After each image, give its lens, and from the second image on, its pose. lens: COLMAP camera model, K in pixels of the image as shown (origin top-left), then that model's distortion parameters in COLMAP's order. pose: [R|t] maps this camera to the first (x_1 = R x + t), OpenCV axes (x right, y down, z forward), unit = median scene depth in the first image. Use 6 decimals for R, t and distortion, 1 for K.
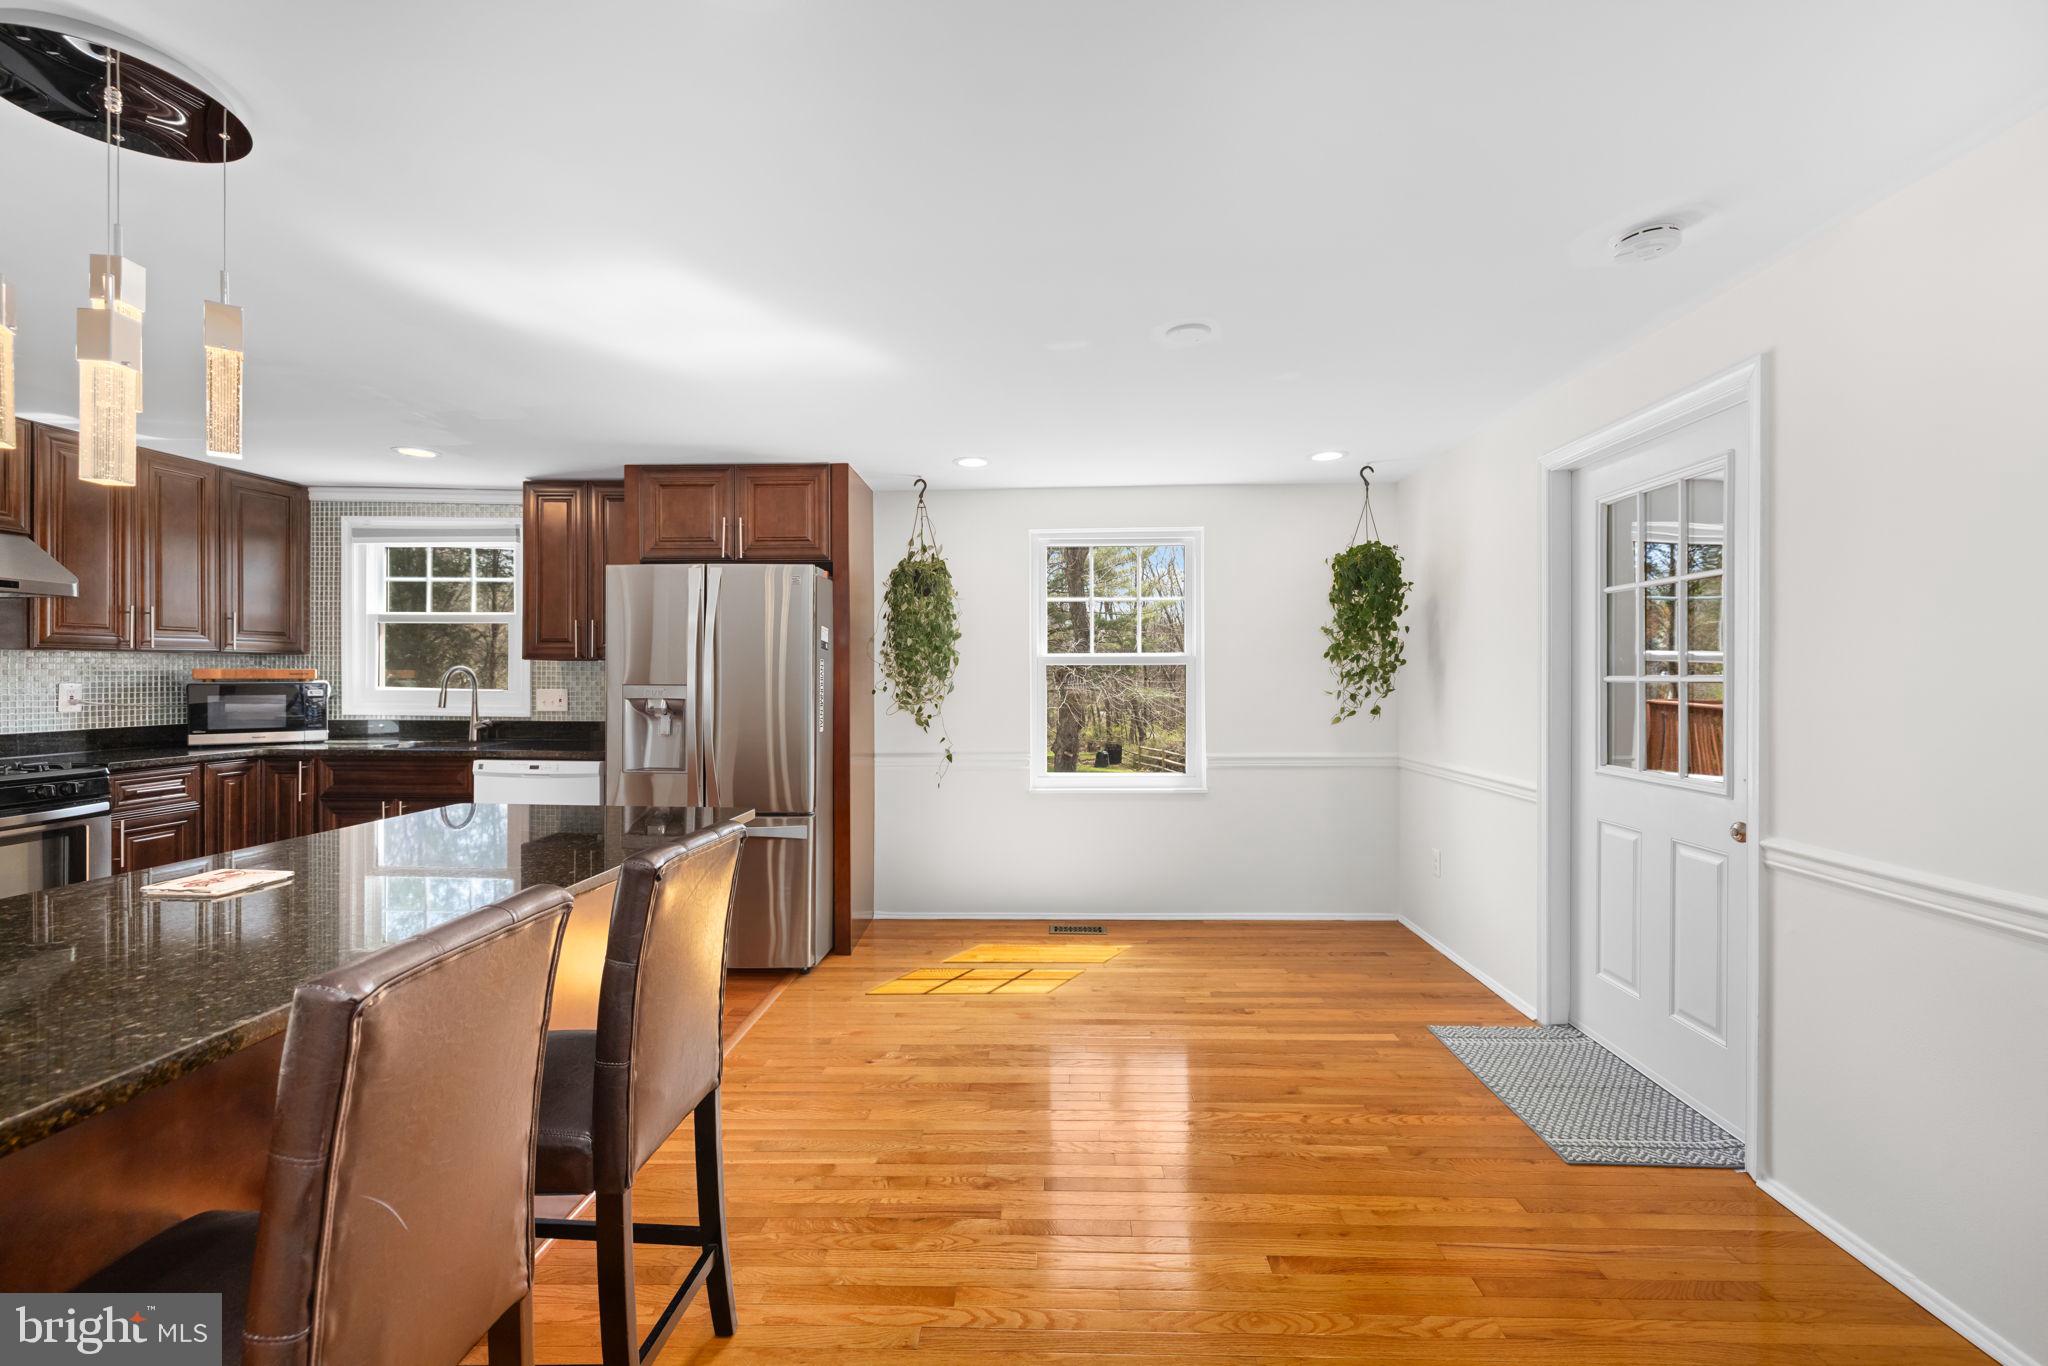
lens RADIAL K [[846.3, 0, 1028.7], [0, 846.3, 684.4], [0, 0, 1]] dist [-0.000044, 0.000098]
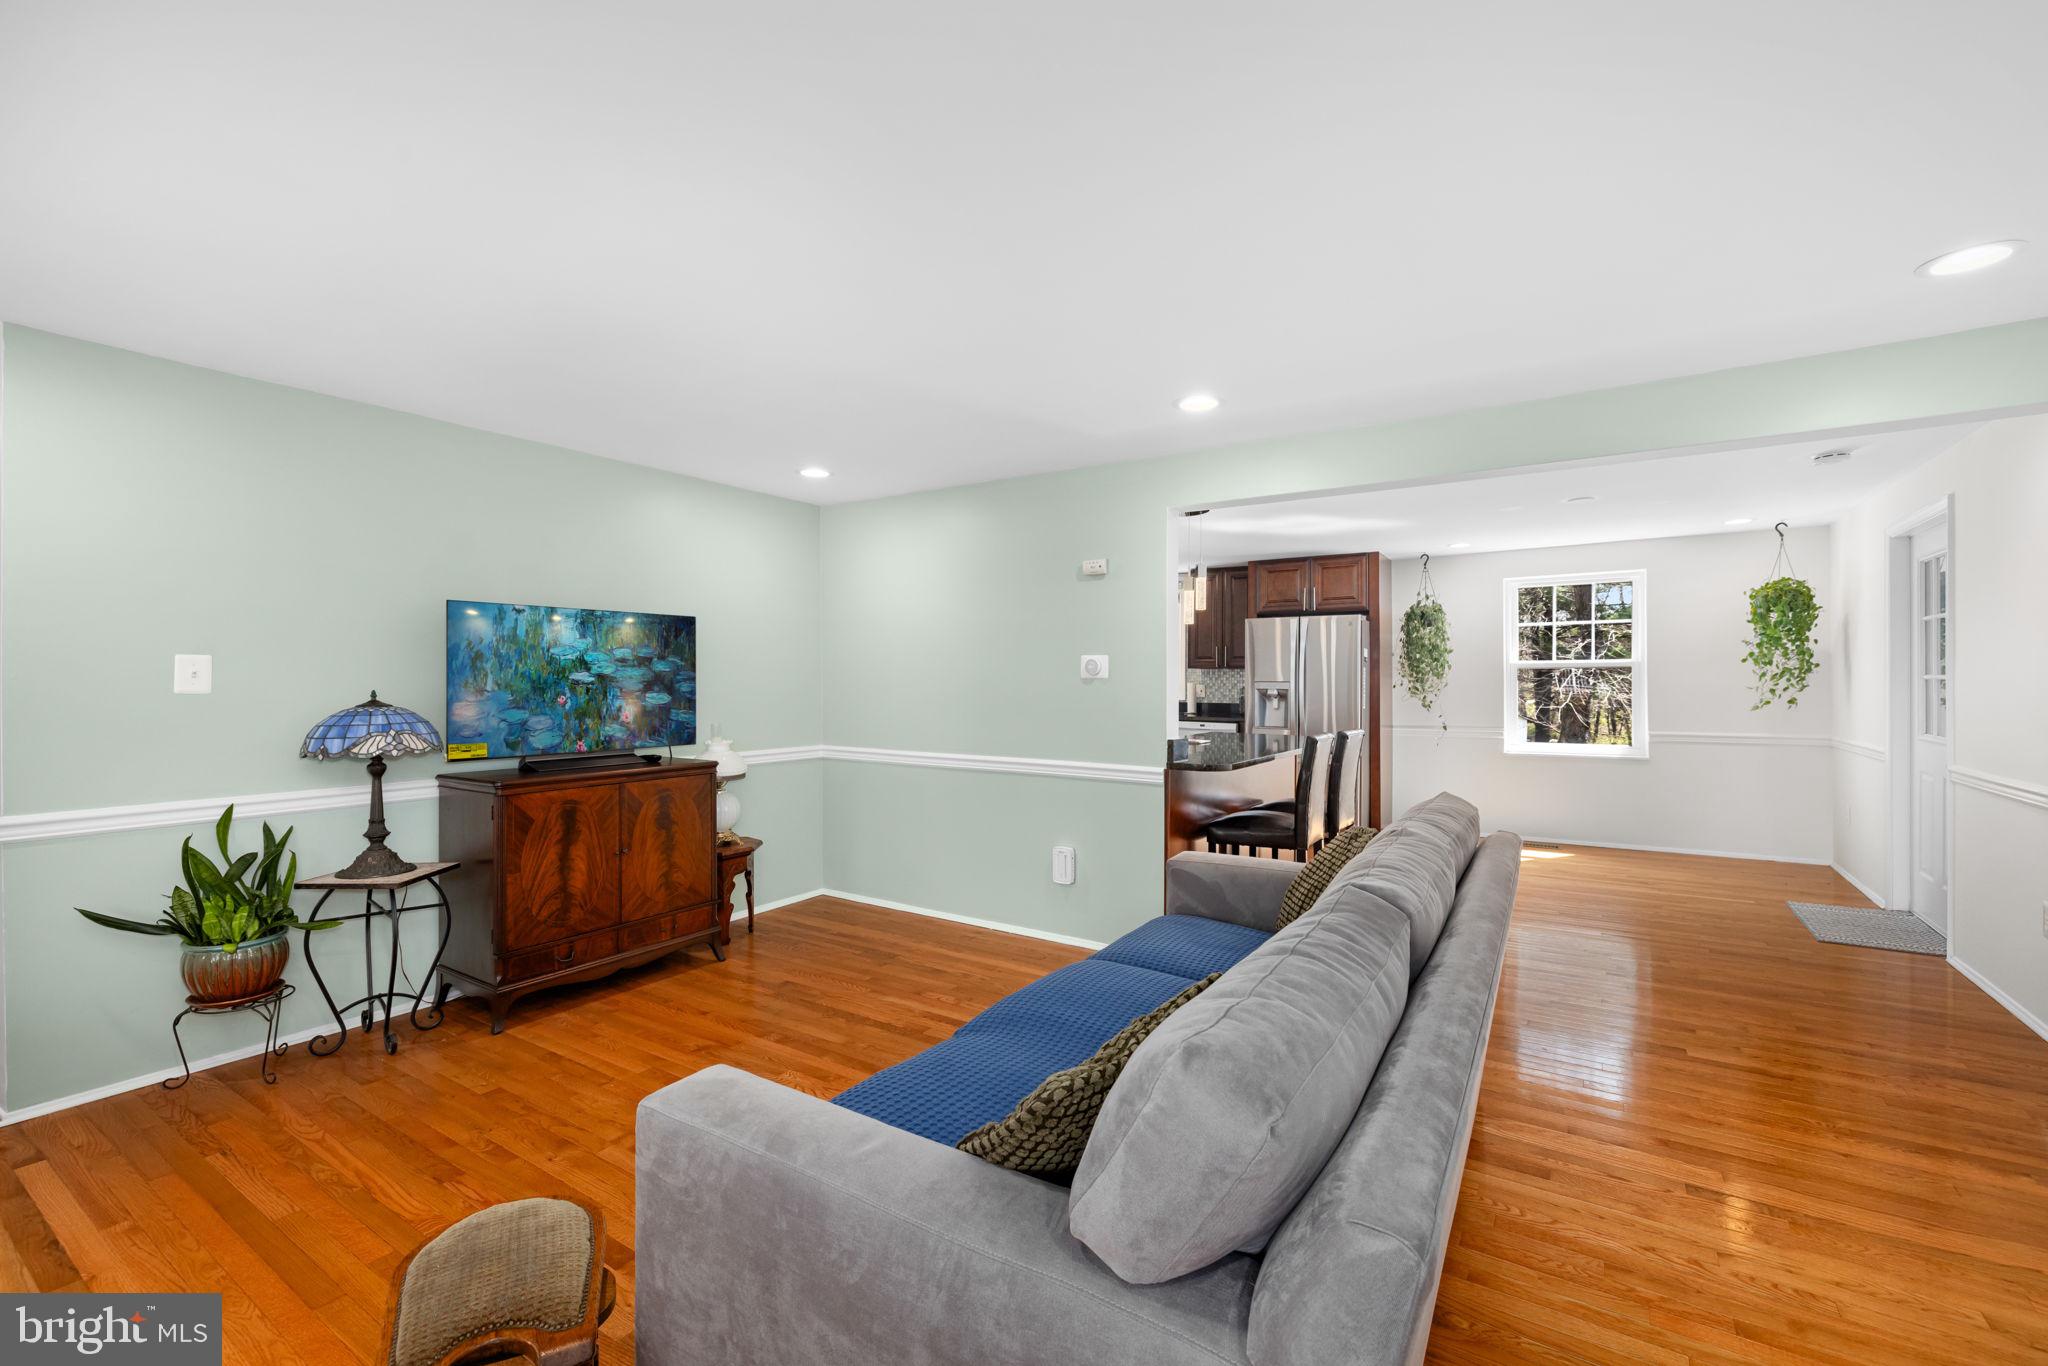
lens RADIAL K [[862.5, 0, 1032.3], [0, 862.5, 680.8], [0, 0, 1]] dist [0.000330, 0.000116]
pose [[0.859370, -0.000394, -0.511354, 0.072461], [-0.002527, 0.999984, -0.005017, 0.008423], [0.511348, 0.005603, 0.859356, -0.822007]]
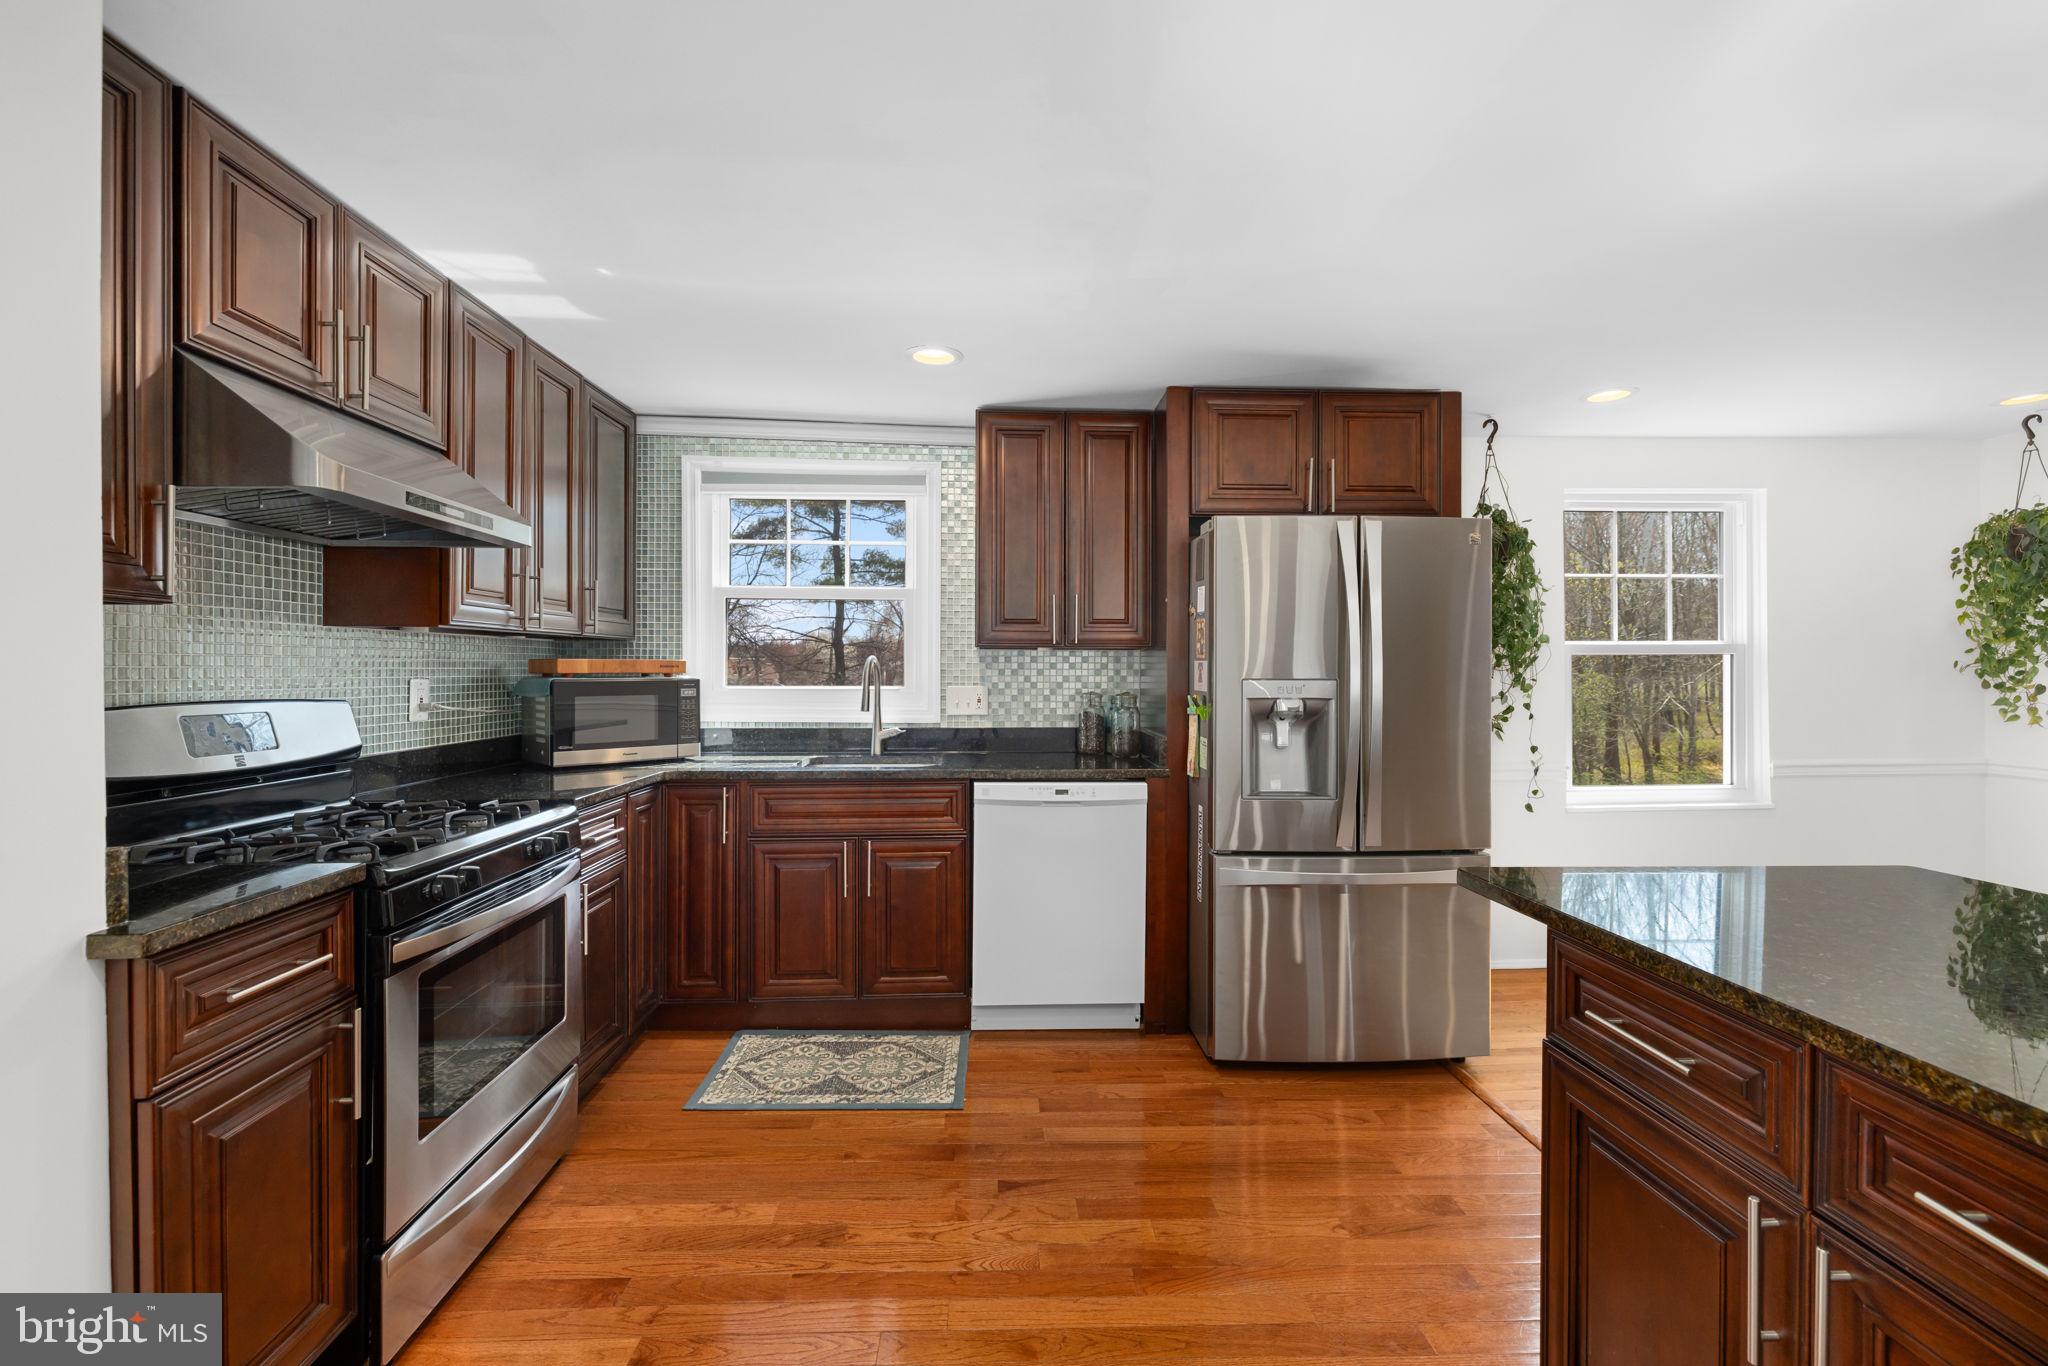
lens RADIAL K [[862.1, 0, 1021.6], [0, 862.1, 677.7], [0, 0, 1]] dist [-0.000156, -0.000439]
pose [[0.996045, -0.002253, 0.088822, -0.663967], [0.002829, 0.999976, -0.006354, 0.003216], [-0.088806, 0.006580, 0.996027, 0.246904]]
